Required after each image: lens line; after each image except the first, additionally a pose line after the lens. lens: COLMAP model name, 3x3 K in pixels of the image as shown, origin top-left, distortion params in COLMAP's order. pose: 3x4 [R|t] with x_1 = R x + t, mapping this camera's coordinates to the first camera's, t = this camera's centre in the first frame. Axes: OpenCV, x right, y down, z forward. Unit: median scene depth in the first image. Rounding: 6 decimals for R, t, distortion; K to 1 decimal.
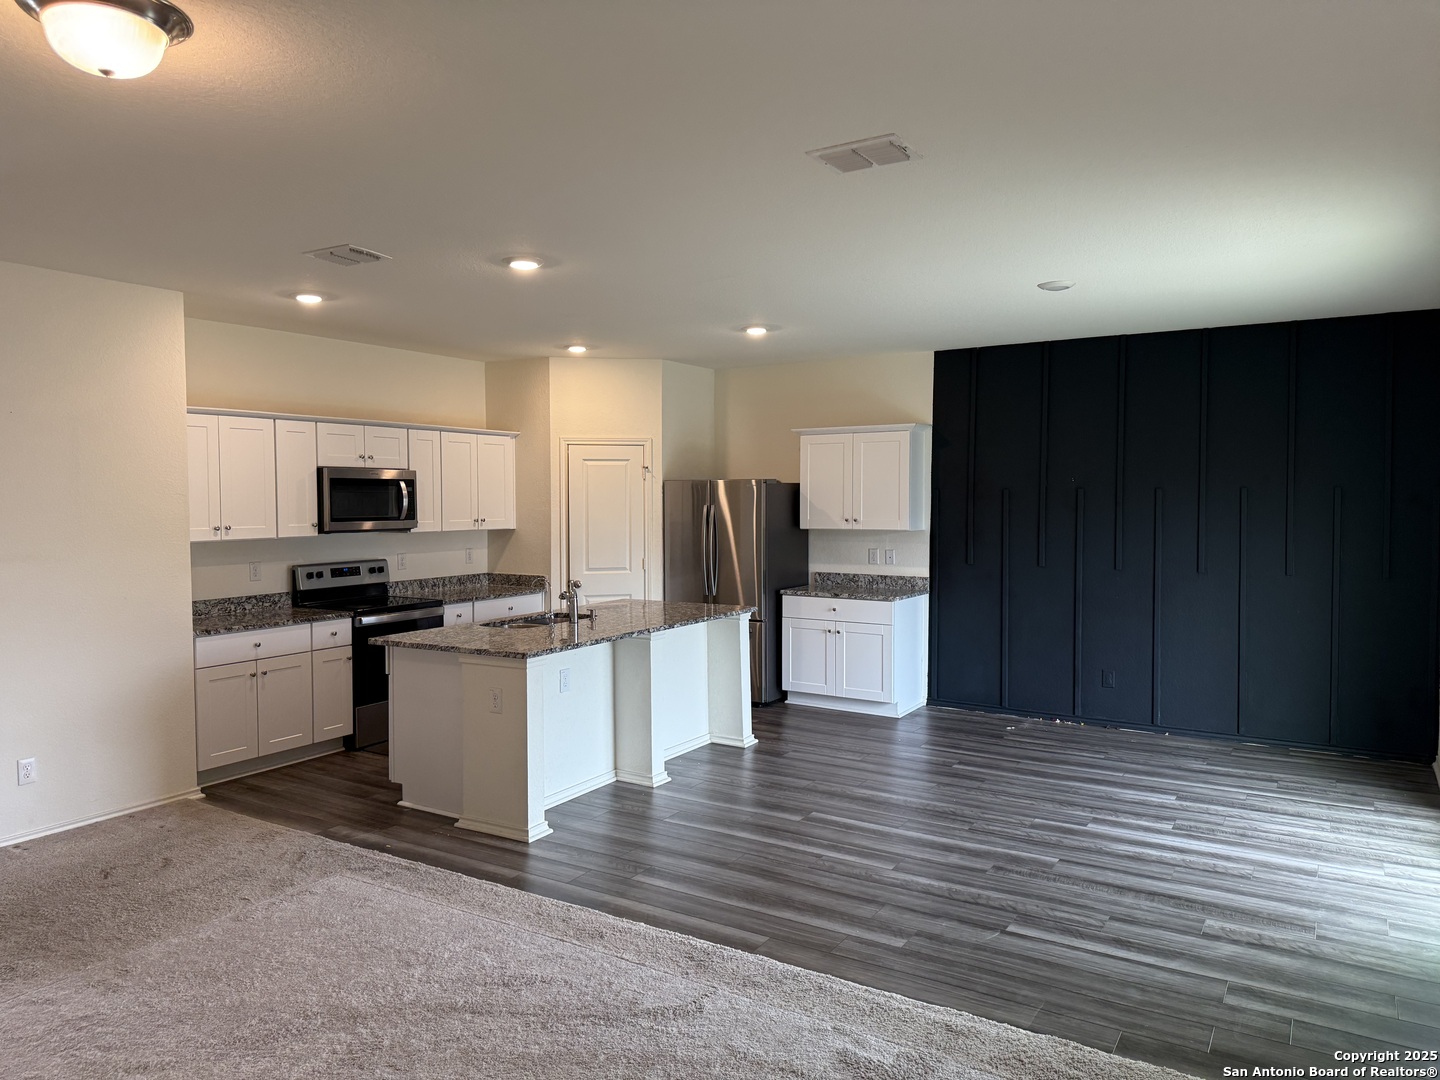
lens RADIAL K [[1014.9, 0, 720.0], [0, 1014.9, 540.0], [0, 0, 1]] dist [0.056664, -0.061870]
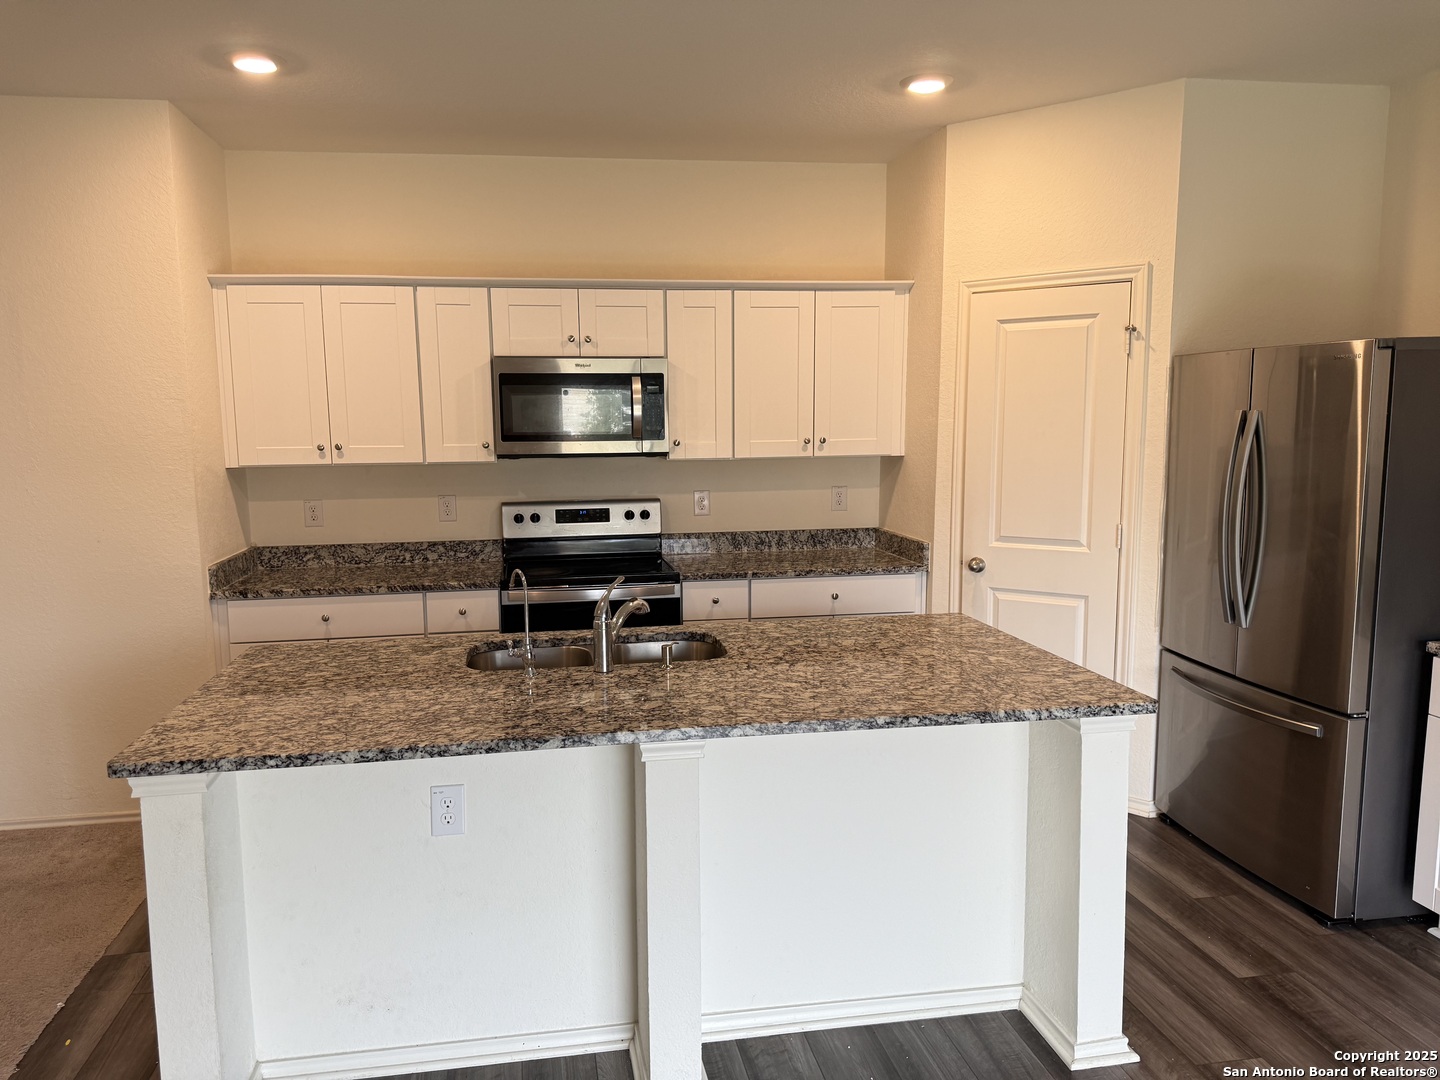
lens RADIAL K [[1014.9, 0, 720.0], [0, 1014.9, 540.0], [0, 0, 1]] dist [0.056664, -0.061870]
pose [[0.630647, 0.091640, -0.770640, 0.199535], [-0.022183, 0.994727, 0.100133, -0.020812], [0.775753, -0.046054, 0.629354, 0.628691]]
